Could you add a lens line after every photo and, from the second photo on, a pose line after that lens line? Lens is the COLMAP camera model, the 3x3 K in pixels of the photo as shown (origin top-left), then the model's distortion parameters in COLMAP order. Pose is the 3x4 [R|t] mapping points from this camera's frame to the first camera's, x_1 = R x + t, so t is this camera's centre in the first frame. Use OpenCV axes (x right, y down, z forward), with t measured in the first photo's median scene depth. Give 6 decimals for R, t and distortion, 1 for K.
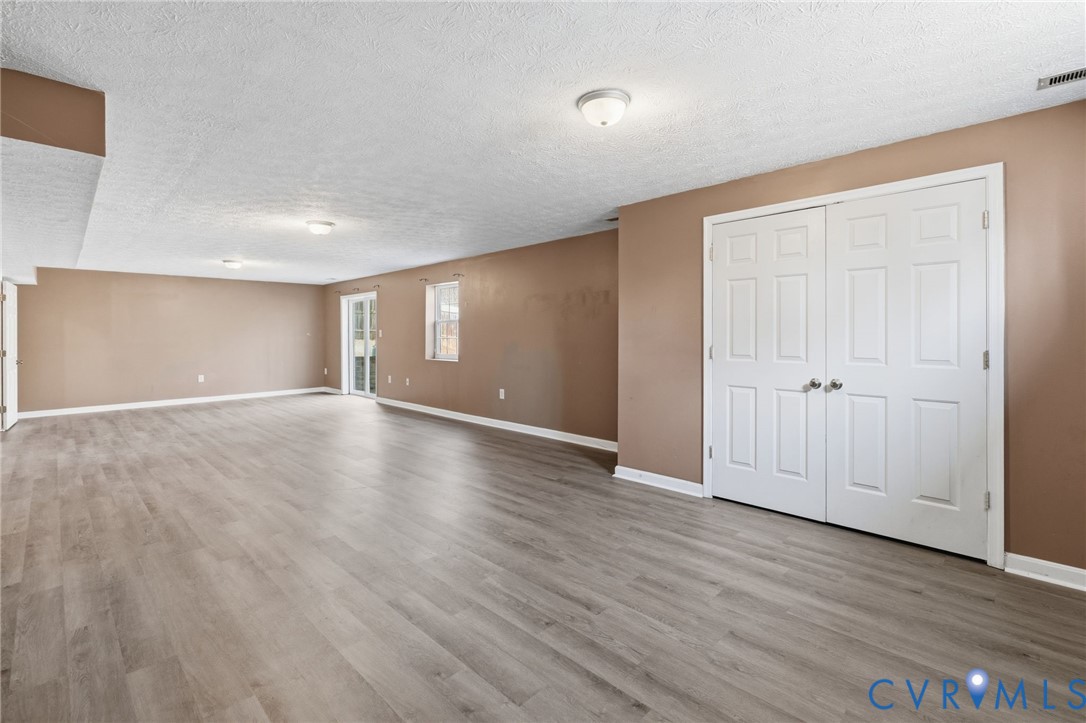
lens RADIAL K [[472.1, 0, 537.7], [0, 472.1, 351.5], [0, 0, 1]] dist [-0.000808, -0.000026]
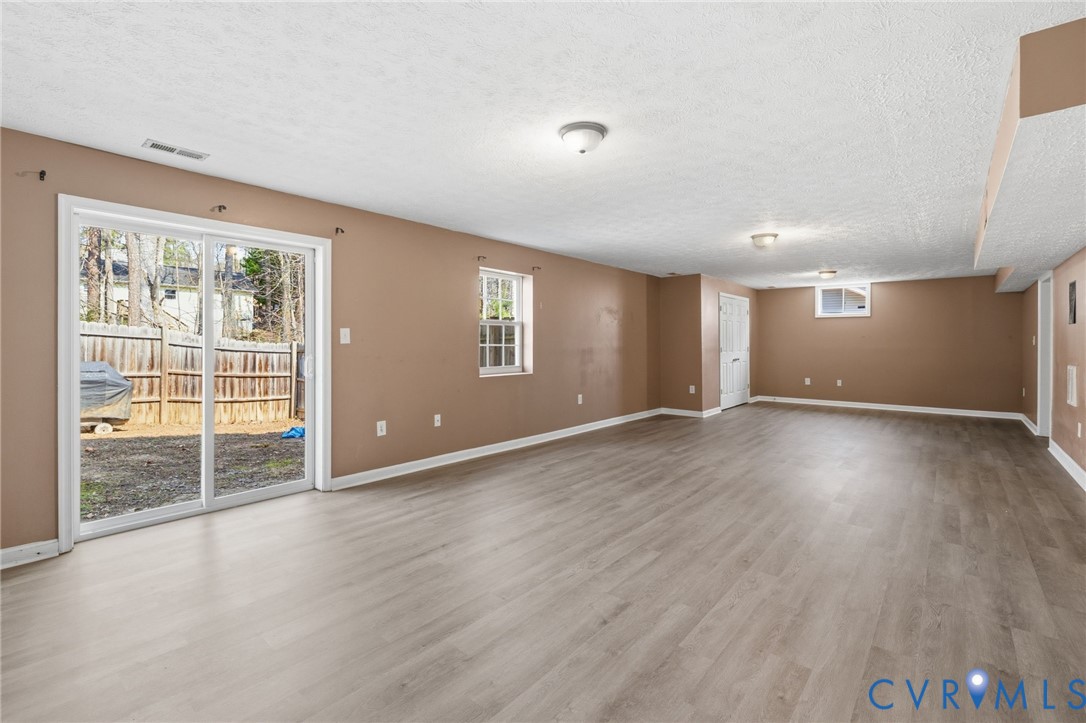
lens RADIAL K [[483.3, 0, 539.5], [0, 483.3, 348.0], [0, 0, 1]] dist [-0.003070, 0.000393]
pose [[-0.065702, -0.004390, 0.997830, -1.103958], [0.042071, 0.999089, 0.007165, -0.030671], [-0.996952, 0.042451, -0.065458, 1.148728]]
